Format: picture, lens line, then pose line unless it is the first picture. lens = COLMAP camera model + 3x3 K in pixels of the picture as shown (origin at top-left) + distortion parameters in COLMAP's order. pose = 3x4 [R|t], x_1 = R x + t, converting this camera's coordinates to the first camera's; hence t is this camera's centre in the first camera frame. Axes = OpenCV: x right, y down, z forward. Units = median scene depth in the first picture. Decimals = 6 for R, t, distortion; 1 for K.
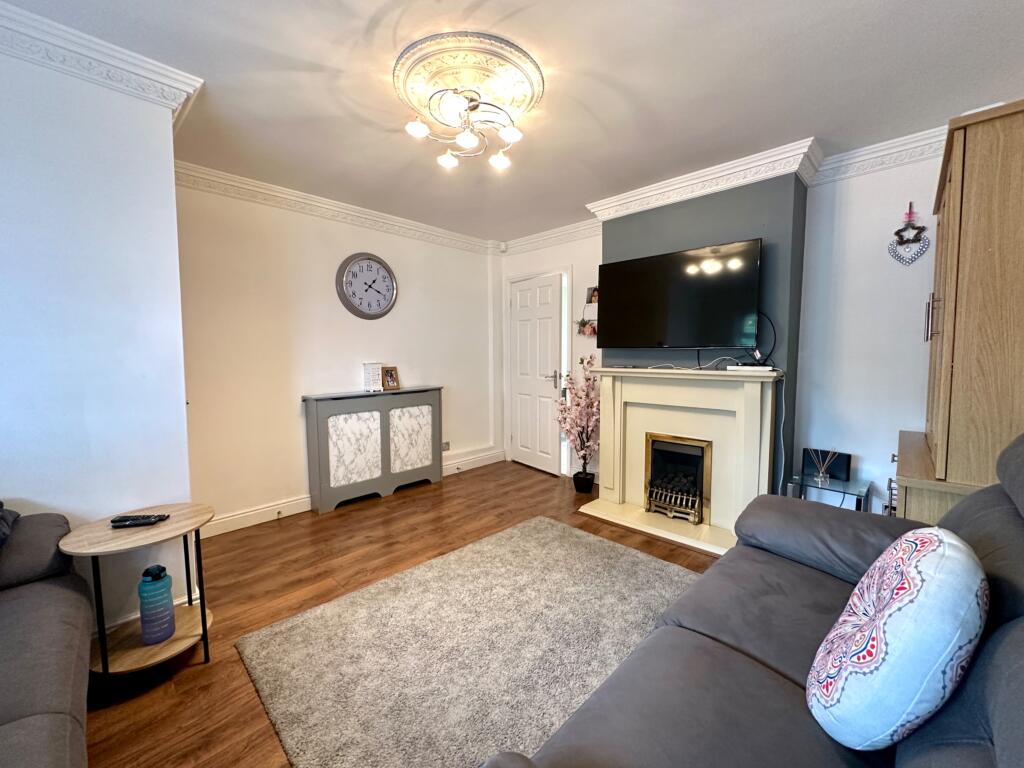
lens RADIAL K [[415.9, 0, 512.0], [0, 415.9, 384.0], [0, 0, 1]] dist [-0.000678, -0.000142]
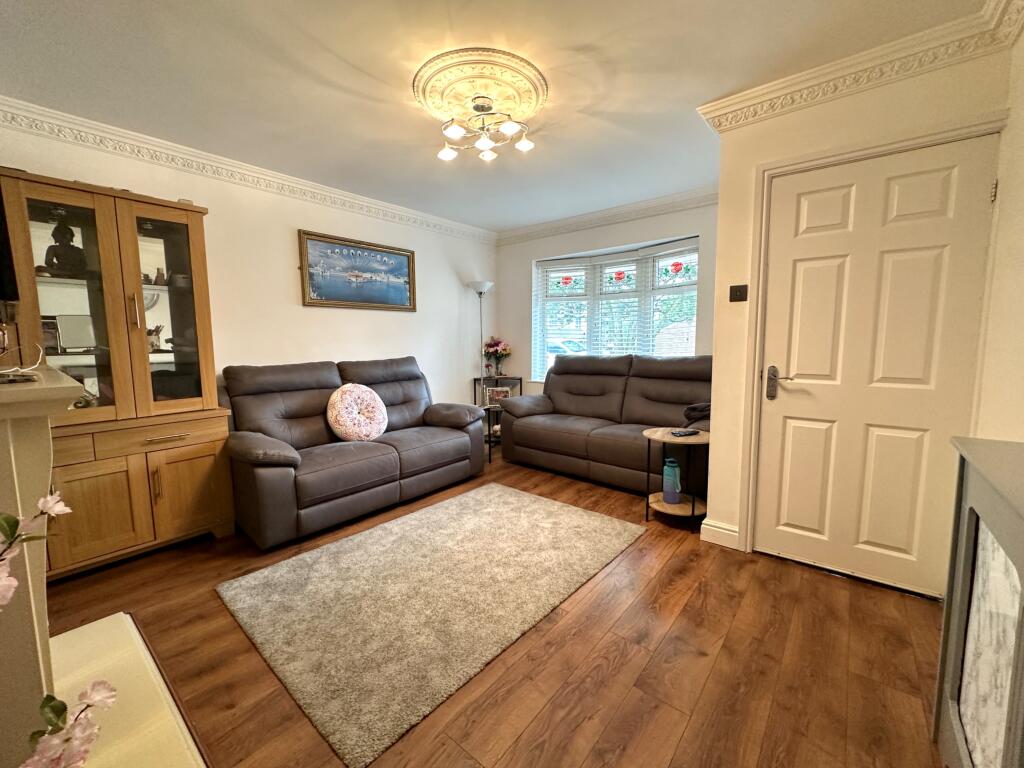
lens RADIAL K [[415.9, 0, 512.0], [0, 415.9, 384.0], [0, 0, 1]] dist [-0.000678, -0.000142]
pose [[-0.996643, 0.021403, -0.079025, -0.056901], [0.006769, 0.983461, 0.180993, -0.103627], [0.081592, 0.179850, -0.980304, 1.580110]]
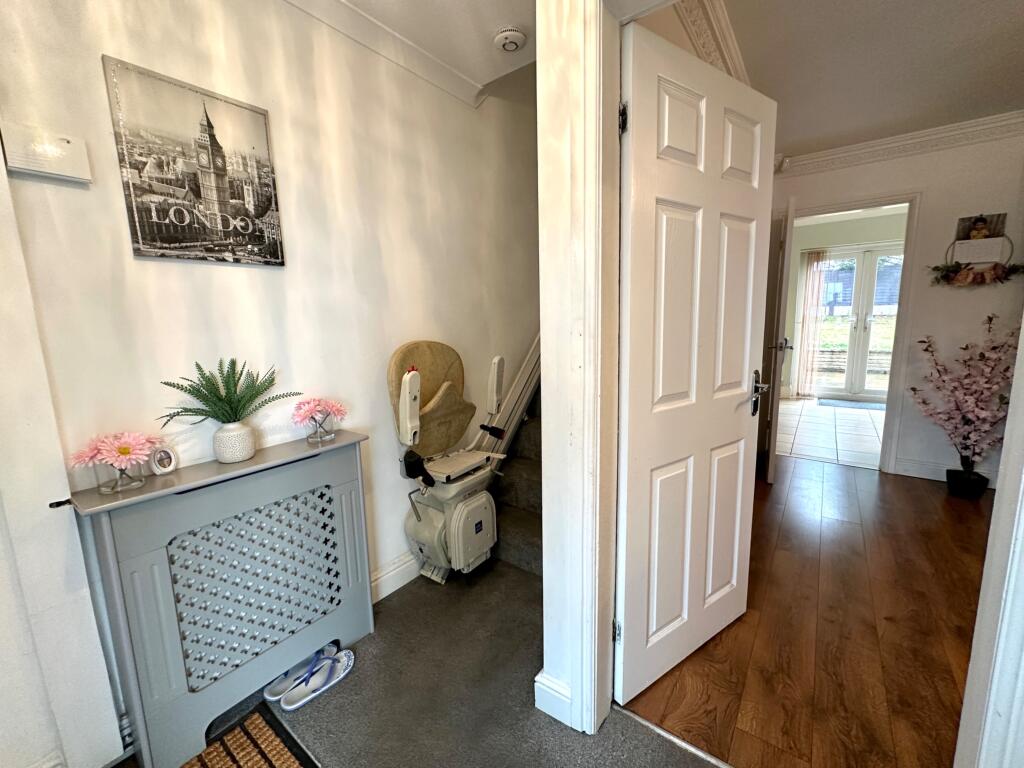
lens RADIAL K [[415.9, 0, 512.0], [0, 415.9, 384.0], [0, 0, 1]] dist [-0.000678, -0.000142]
pose [[0.991741, -0.041173, 0.121465, -1.025336], [0.030845, 0.995842, 0.085721, -0.045189], [-0.124489, -0.081266, 0.988887, 0.538531]]
